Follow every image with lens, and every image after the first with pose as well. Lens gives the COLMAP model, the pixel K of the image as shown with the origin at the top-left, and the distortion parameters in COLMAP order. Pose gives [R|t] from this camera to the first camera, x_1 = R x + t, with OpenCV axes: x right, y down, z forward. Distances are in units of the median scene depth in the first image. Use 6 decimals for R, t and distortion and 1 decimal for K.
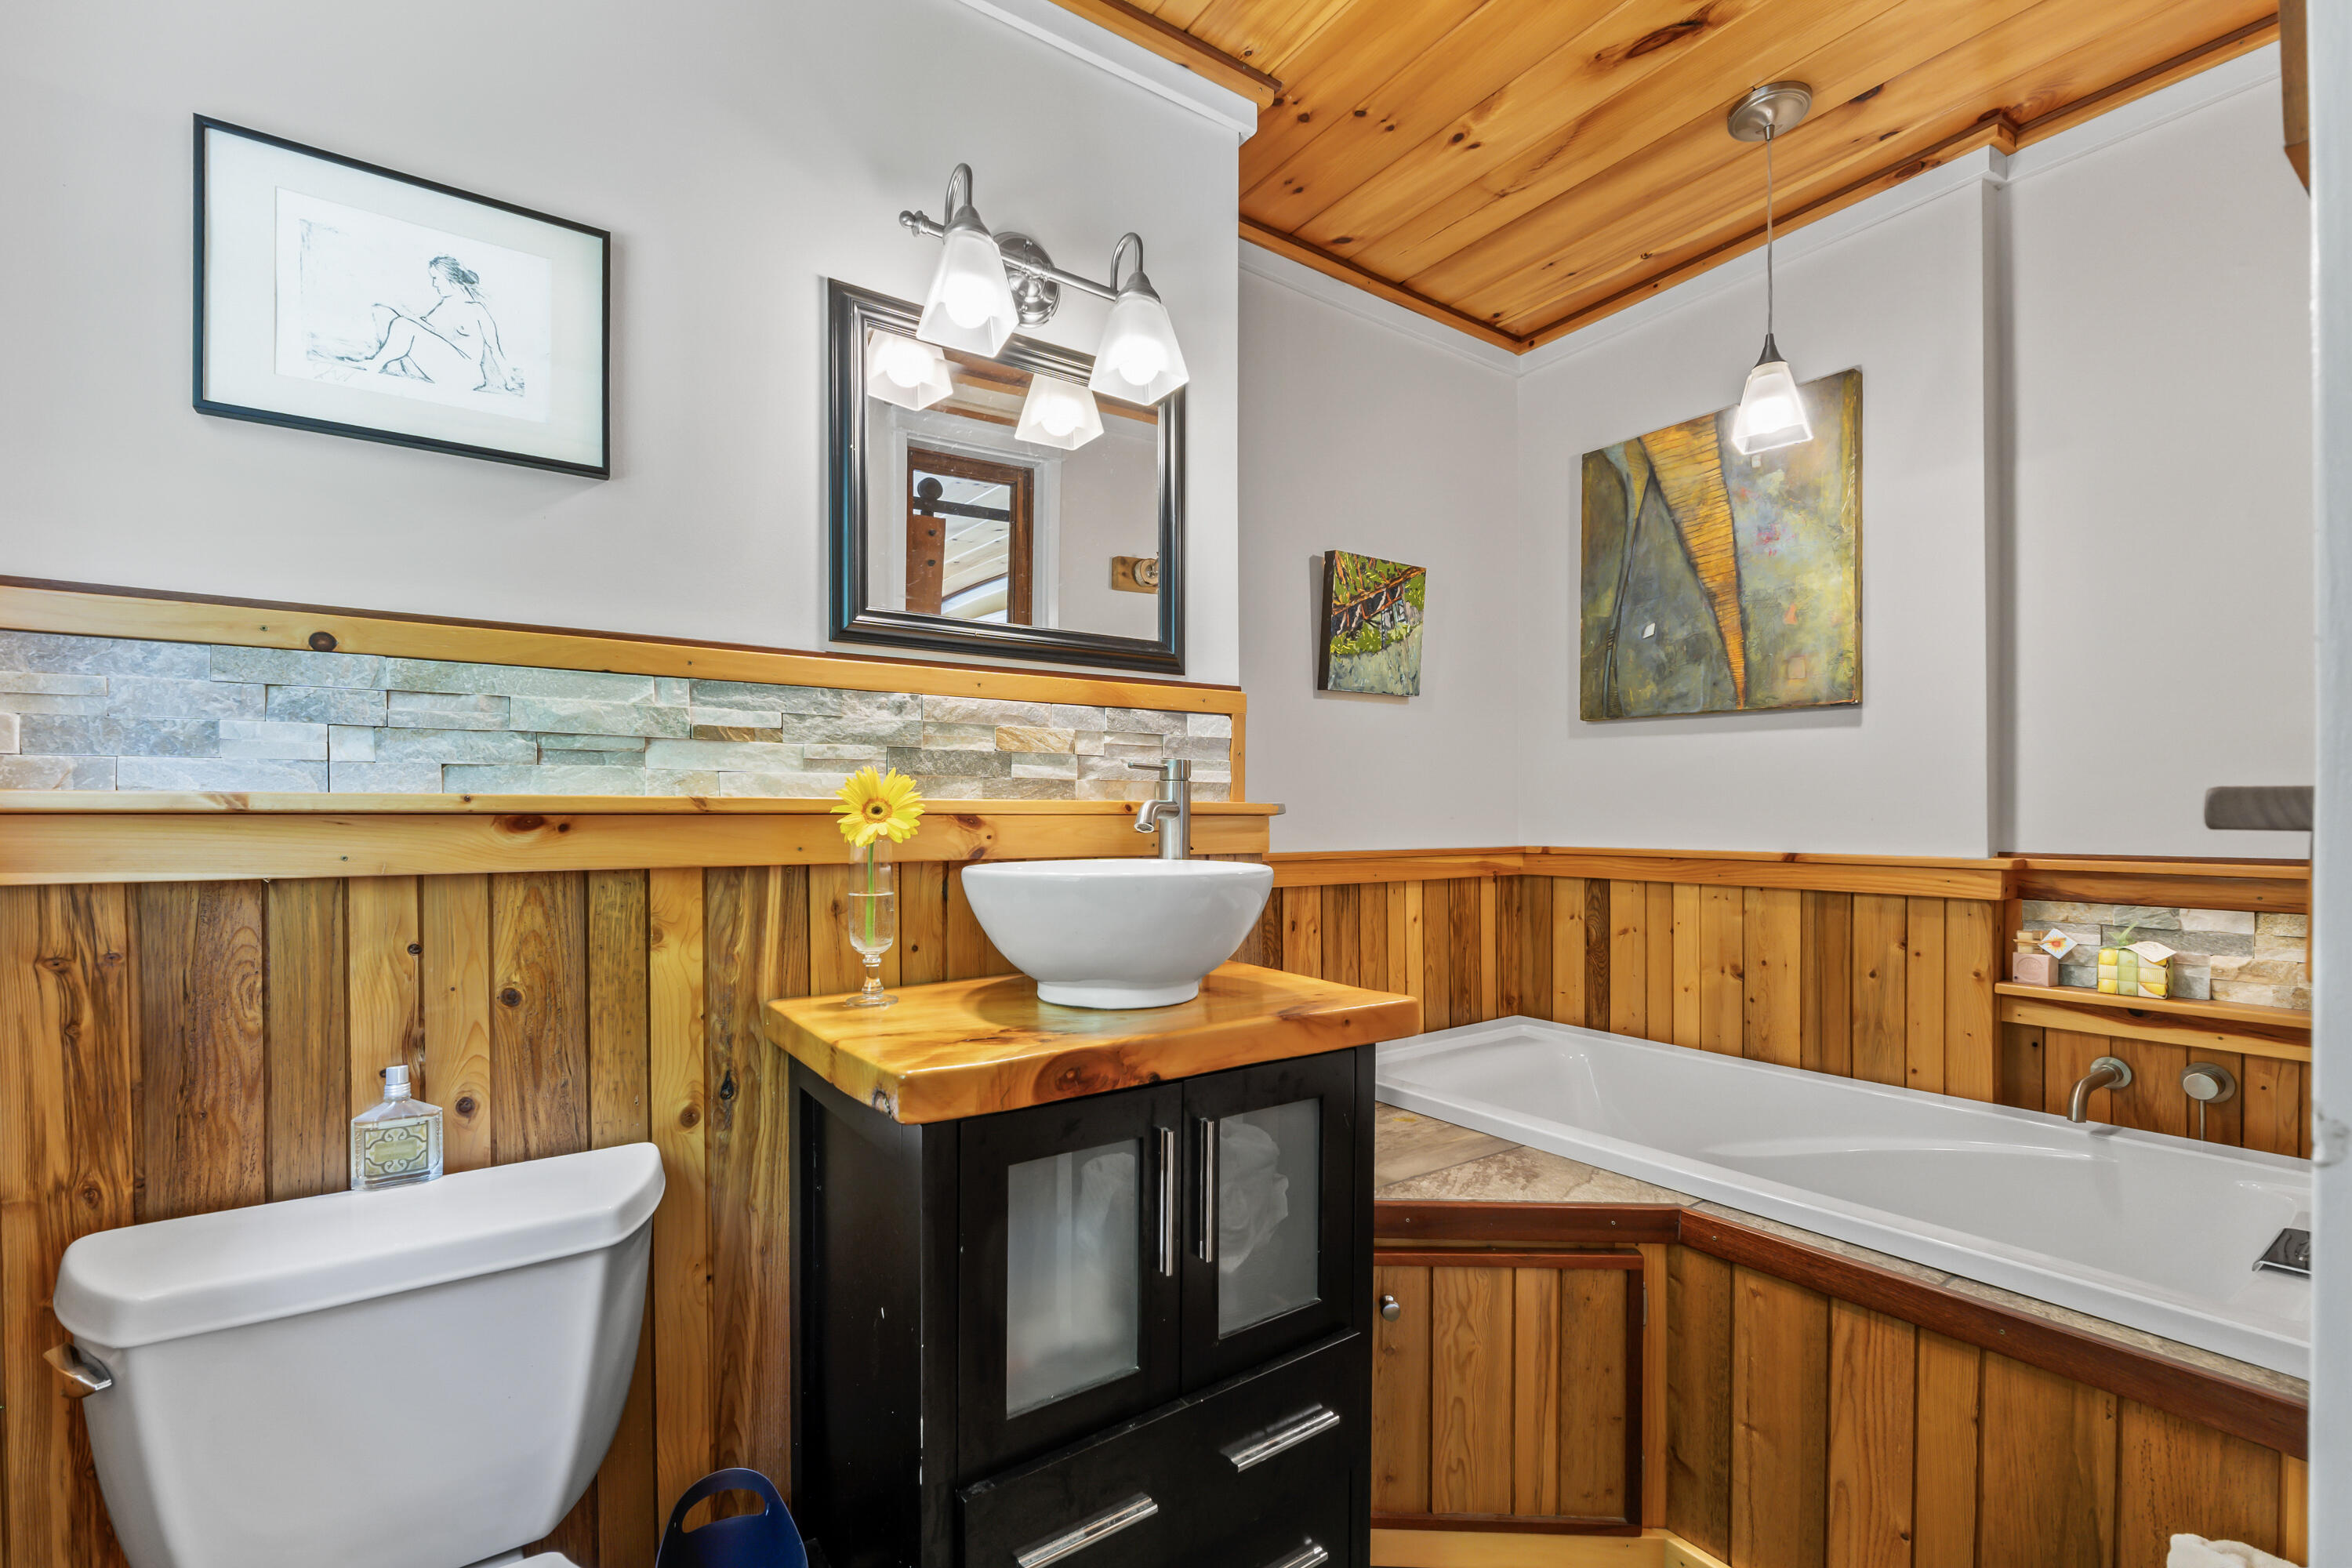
lens RADIAL K [[1025.8, 0, 1155.8], [0, 1025.8, 831.6], [0, 0, 1]] dist [-0.002412, -0.000374]
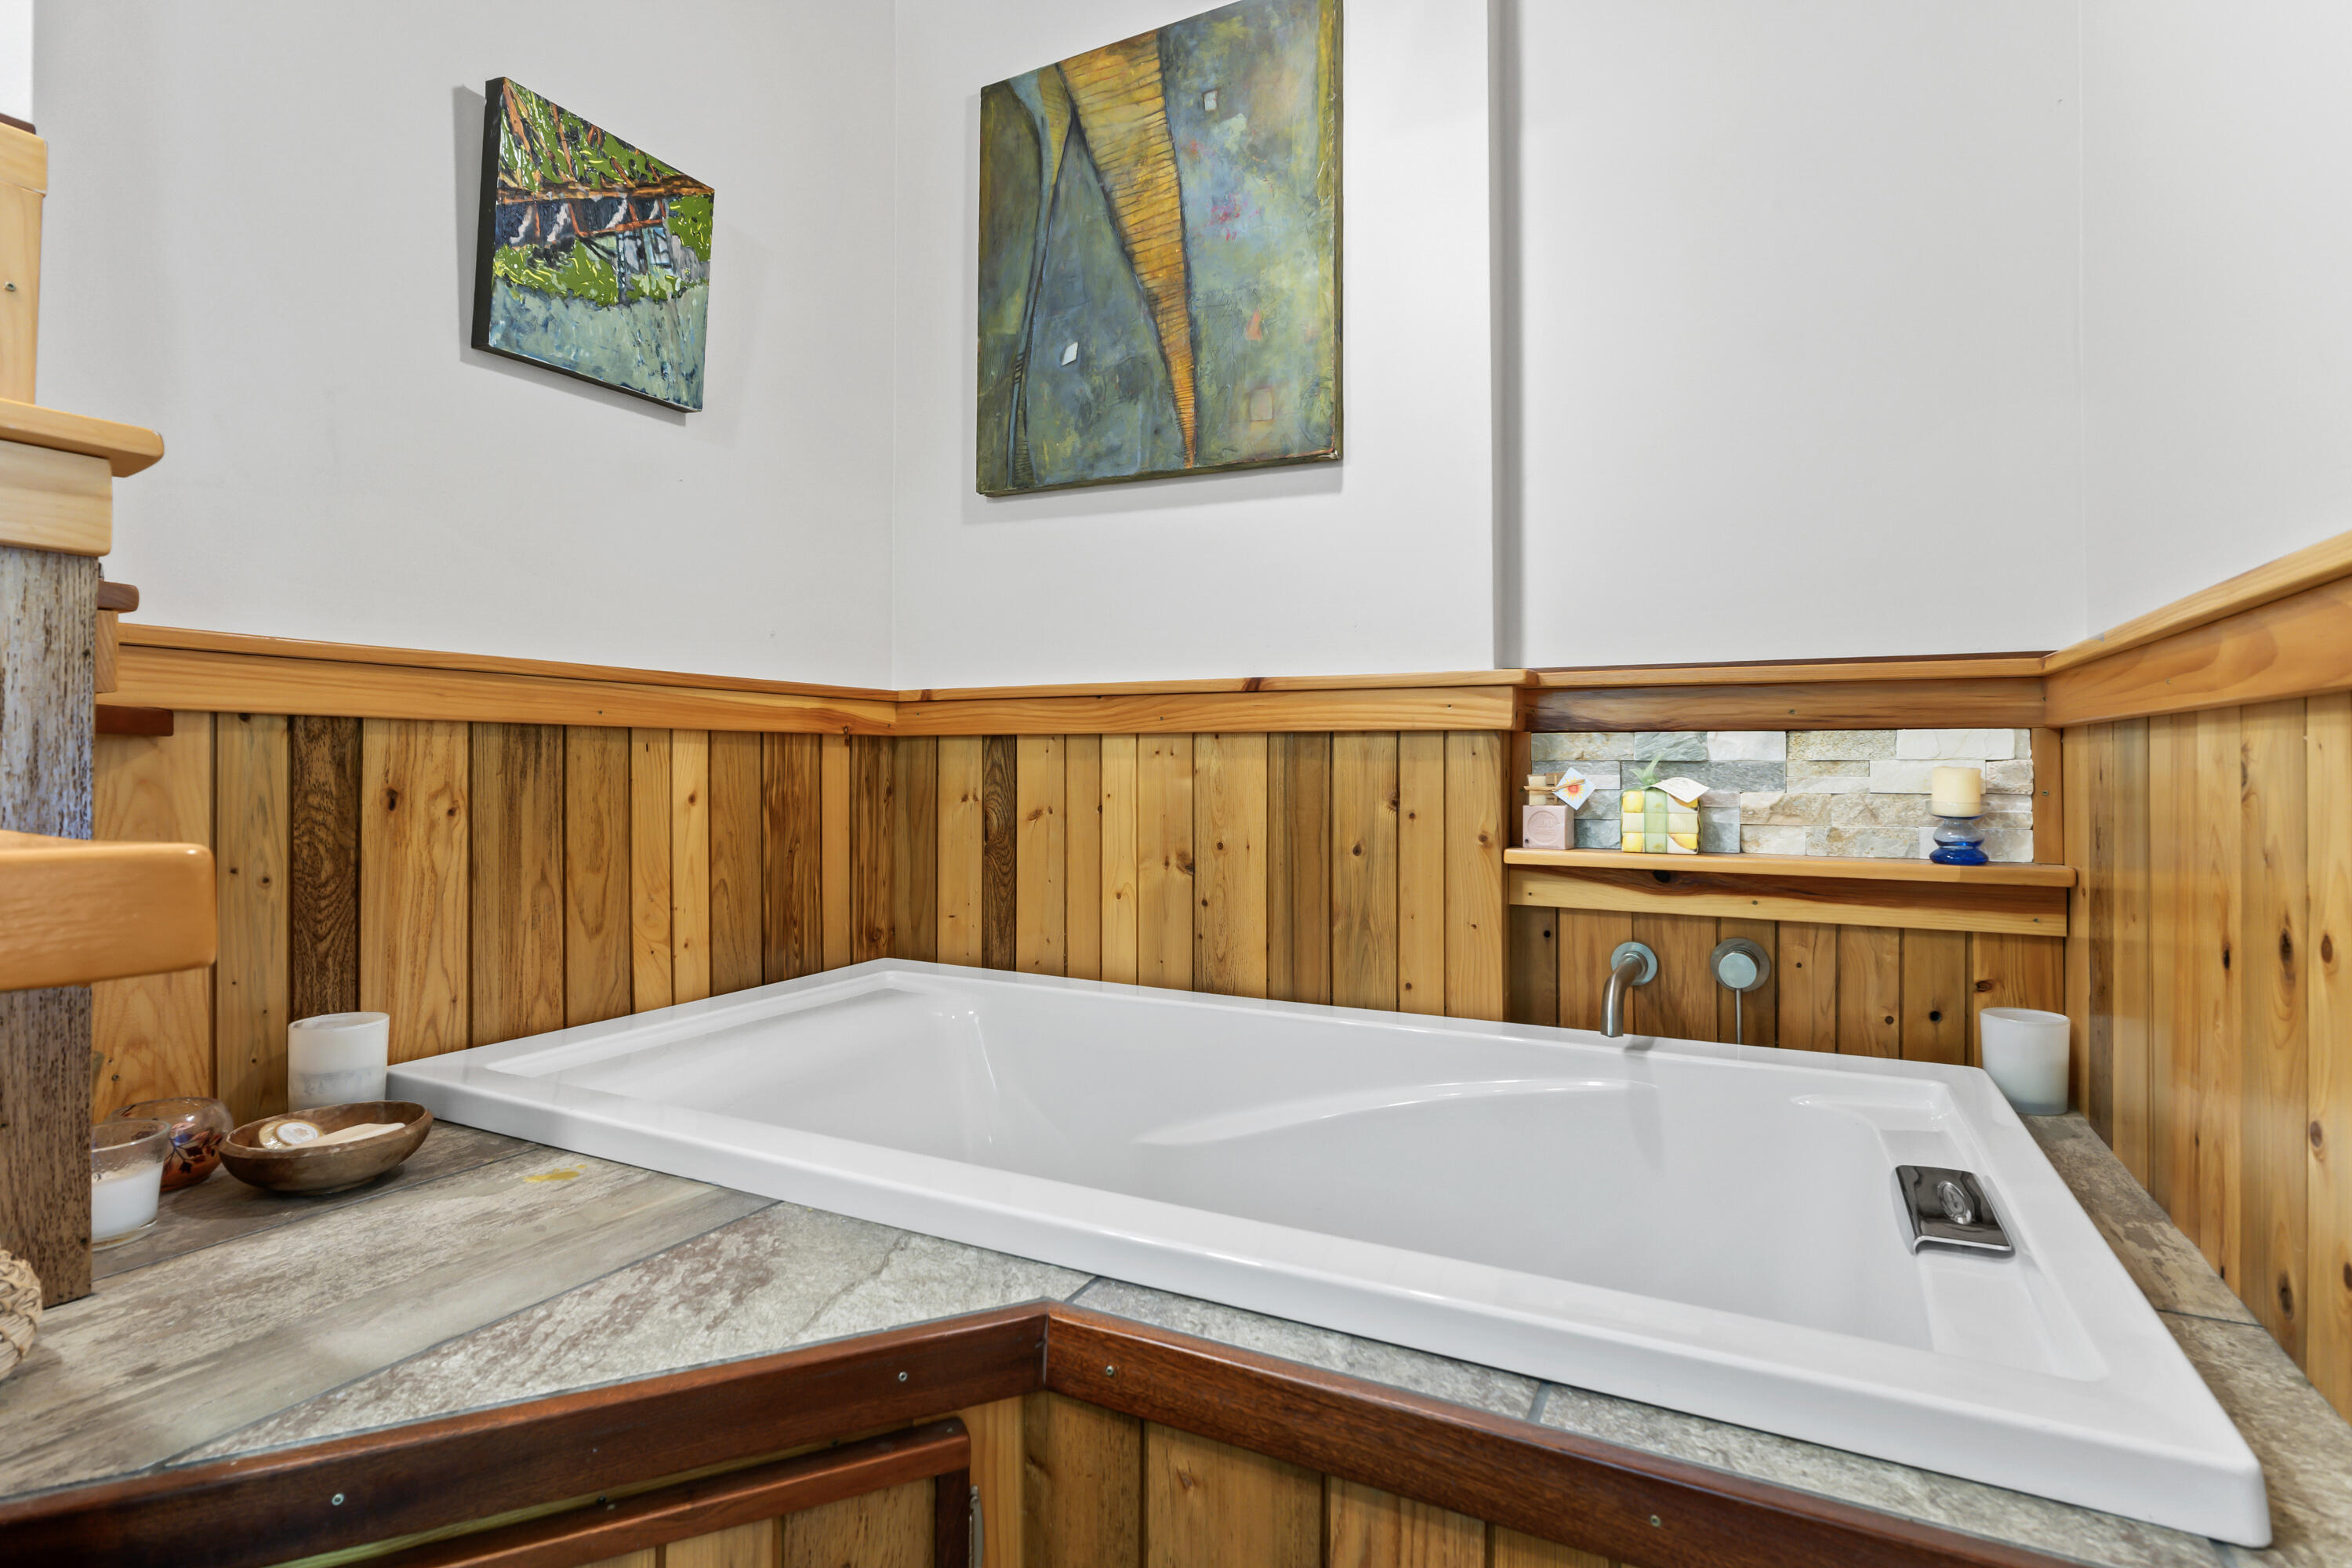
lens RADIAL K [[1185.1, 0, 1173.5], [0, 1185.1, 773.8], [0, 0, 1]] dist [-0.001198, 0.000193]
pose [[0.884806, 0.002038, 0.465955, 0.226202], [0.000457, 0.999986, -0.005241, 0.093367], [-0.465959, 0.004850, 0.884793, 0.362243]]
